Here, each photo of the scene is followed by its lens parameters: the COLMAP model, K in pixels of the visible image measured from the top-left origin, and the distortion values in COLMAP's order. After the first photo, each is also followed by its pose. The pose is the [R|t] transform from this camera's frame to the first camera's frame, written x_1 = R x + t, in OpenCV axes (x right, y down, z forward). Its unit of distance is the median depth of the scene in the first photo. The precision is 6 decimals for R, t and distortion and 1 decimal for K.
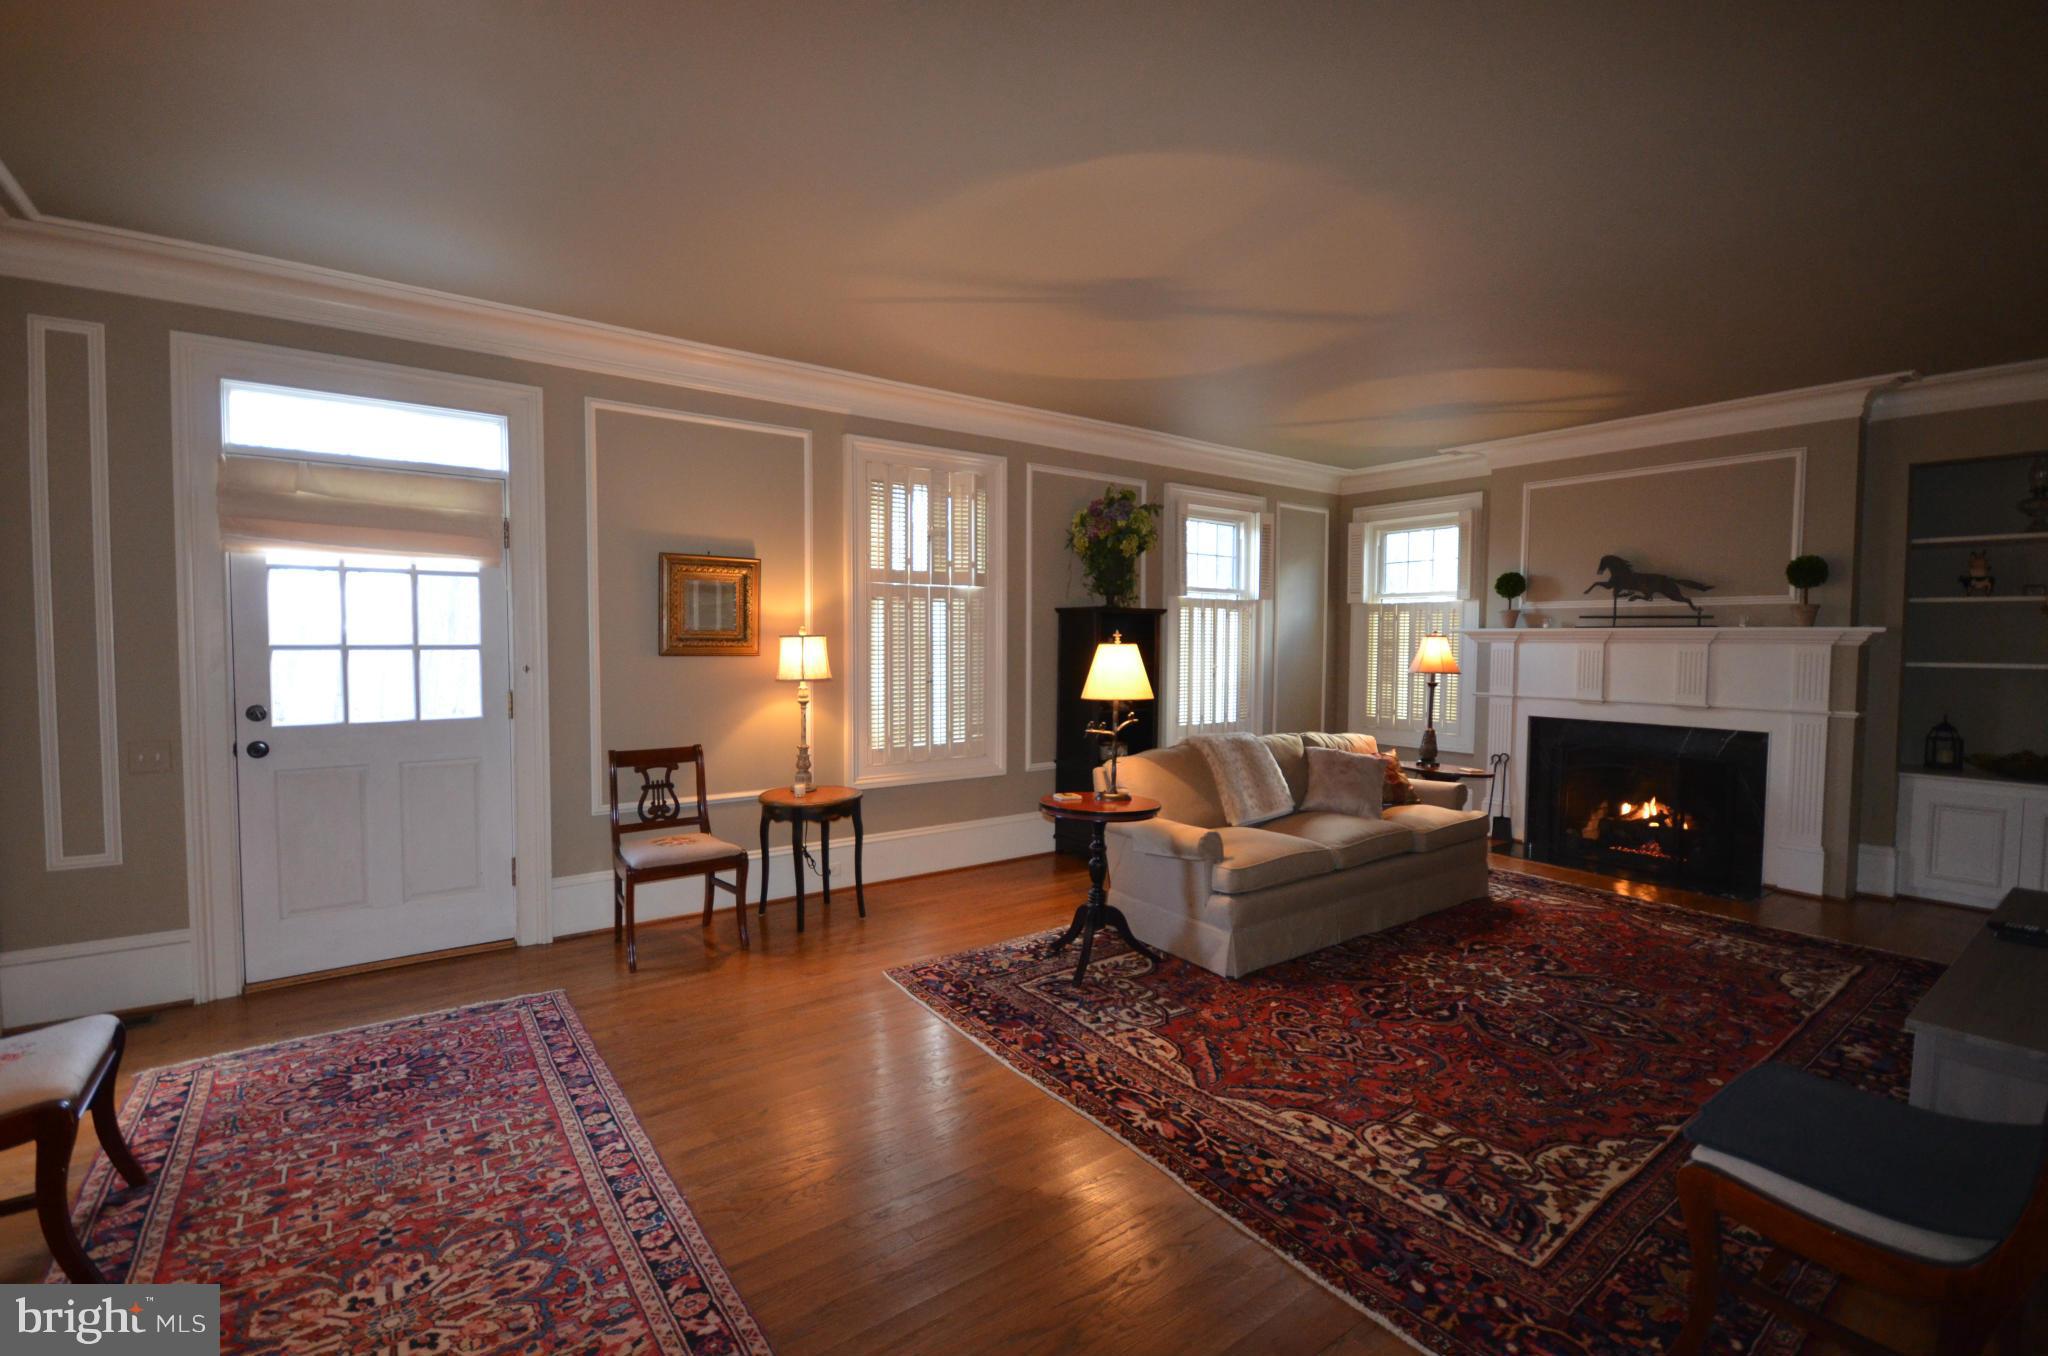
lens RADIAL K [[887.7, 0, 1008.4], [0, 887.7, 682.3], [0, 0, 1]] dist [-0.006823, -0.003475]
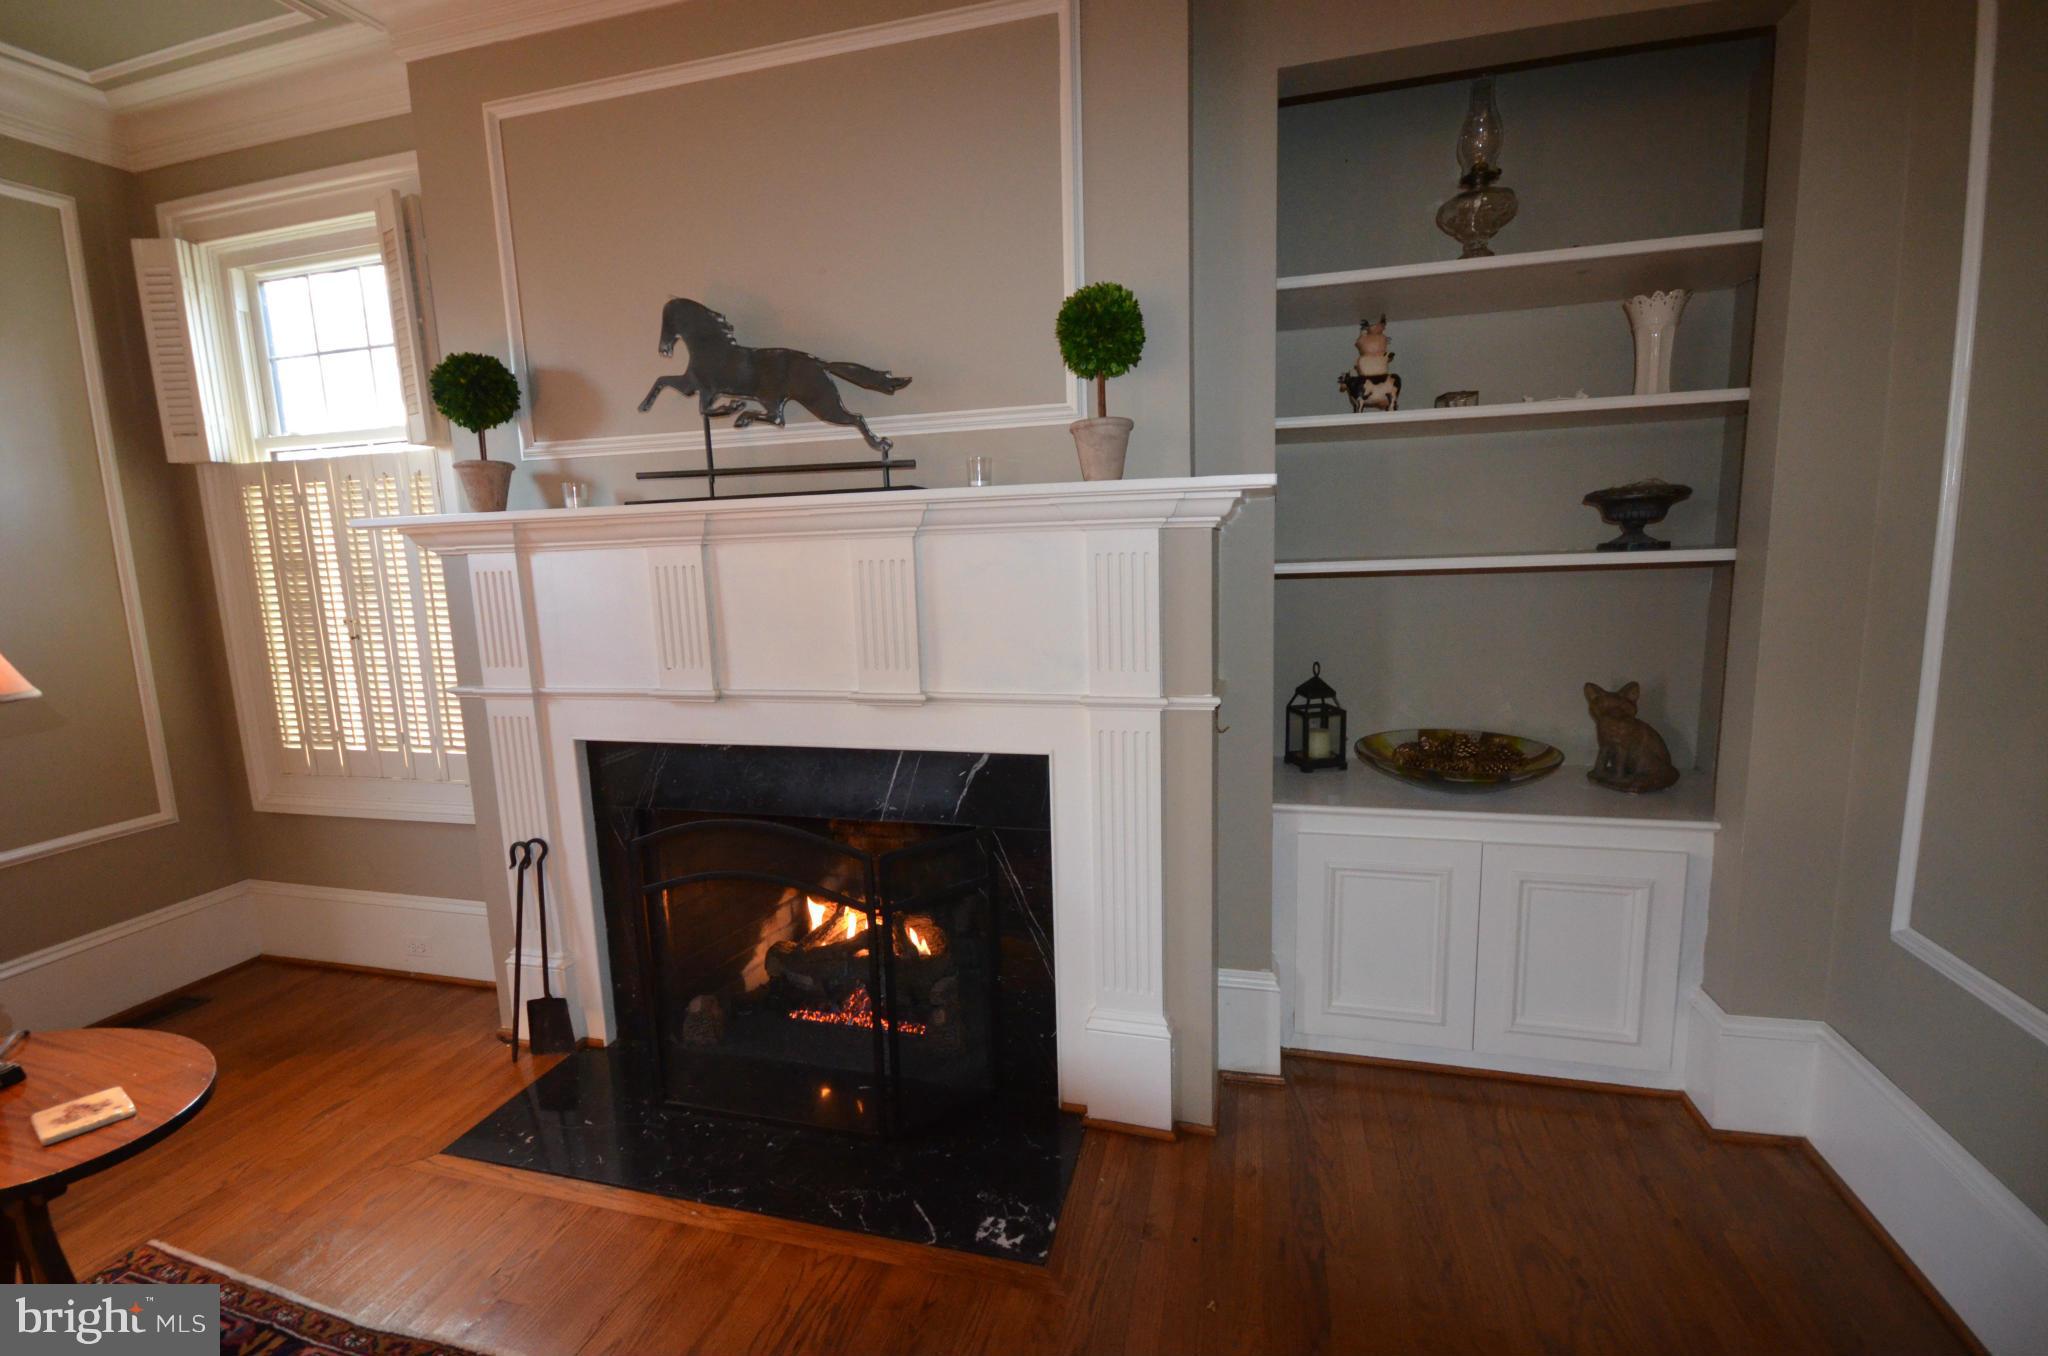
lens RADIAL K [[887.7, 0, 1008.4], [0, 887.7, 682.3], [0, 0, 1]] dist [-0.006823, -0.003475]
pose [[0.786351, -0.126673, 0.604654, 0.545279], [0.067318, 0.990494, 0.119959, -0.023013], [-0.614102, -0.053626, 0.787403, 0.623282]]
